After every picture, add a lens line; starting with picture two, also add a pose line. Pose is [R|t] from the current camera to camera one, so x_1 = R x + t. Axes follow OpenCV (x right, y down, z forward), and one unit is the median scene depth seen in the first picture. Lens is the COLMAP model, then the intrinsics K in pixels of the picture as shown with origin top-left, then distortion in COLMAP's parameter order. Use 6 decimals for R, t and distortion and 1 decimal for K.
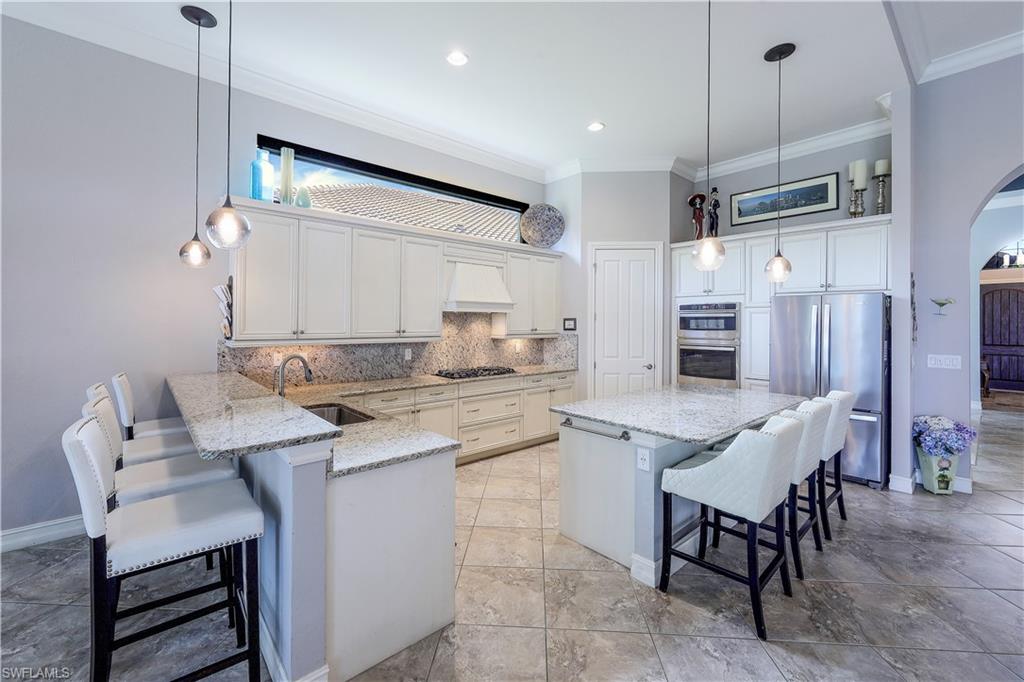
lens RADIAL K [[417.8, 0, 506.4], [0, 417.8, 319.9], [0, 0, 1]] dist [-0.000662, -0.000145]
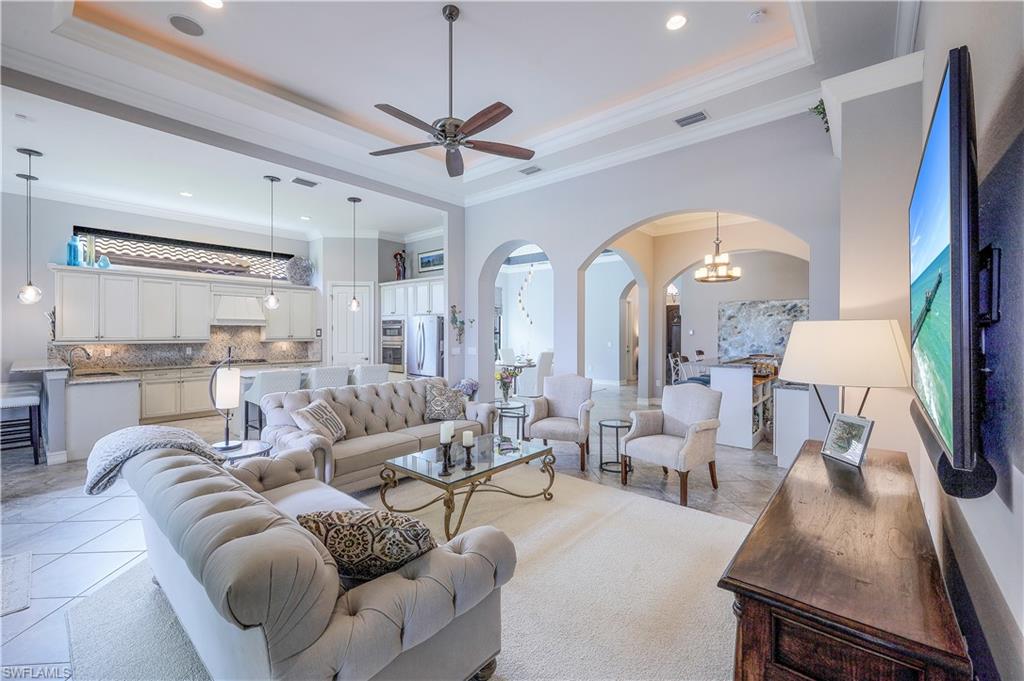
lens RADIAL K [[418.2, 0, 509.2], [0, 418.2, 334.3], [0, 0, 1]] dist [0.001317, -0.000127]
pose [[0.989849, -0.003115, 0.142088, 0.684287], [0.001726, 0.999950, 0.009896, 0.002274], [-0.142111, -0.009550, 0.989805, -0.715598]]
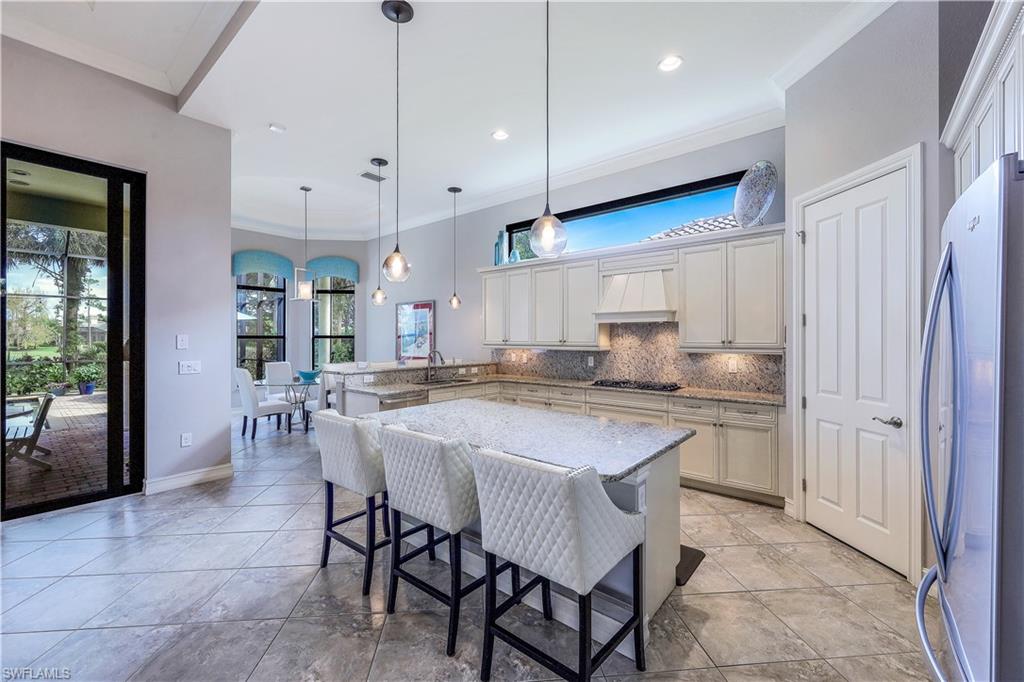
lens RADIAL K [[418.2, 0, 509.2], [0, 418.2, 334.8], [0, 0, 1]] dist [0.001317, -0.000127]
pose [[0.150619, -0.014007, -0.988493, 0.762592], [0.004748, 0.999898, -0.013446, 0.020039], [0.988580, -0.002669, 0.150670, 0.523330]]
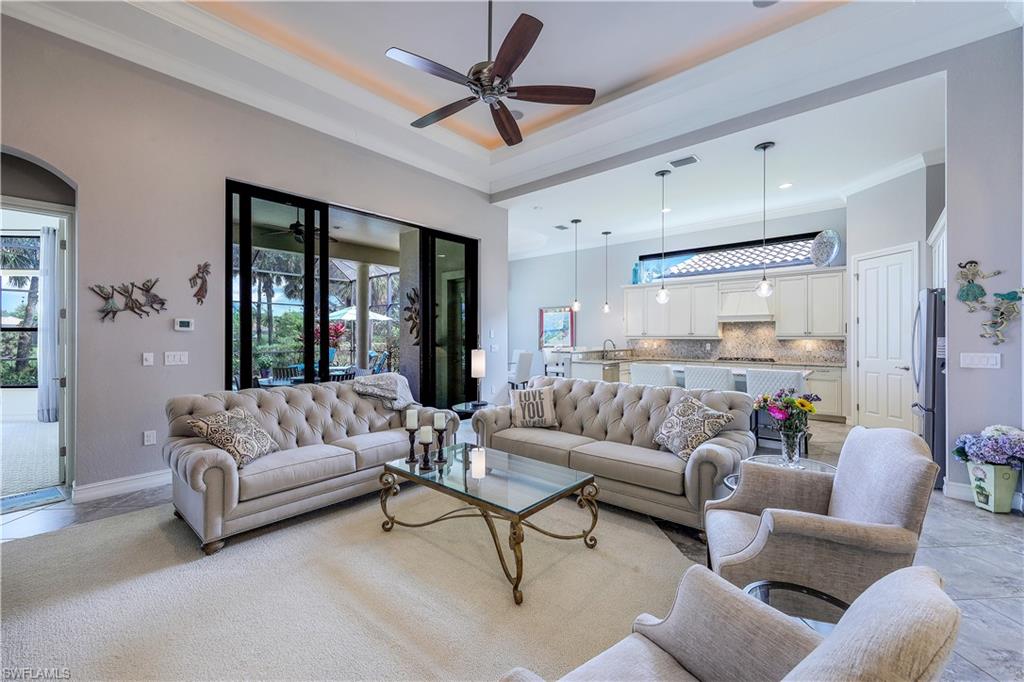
lens RADIAL K [[425.6, 0, 512.8], [0, 425.6, 333.2], [0, 0, 1]] dist [0.025900, 0.000047]
pose [[0.141570, -0.011613, -0.989860, 1.281033], [0.008266, 0.999910, -0.010549, 0.032532], [0.989894, -0.006689, 0.141653, -0.082189]]
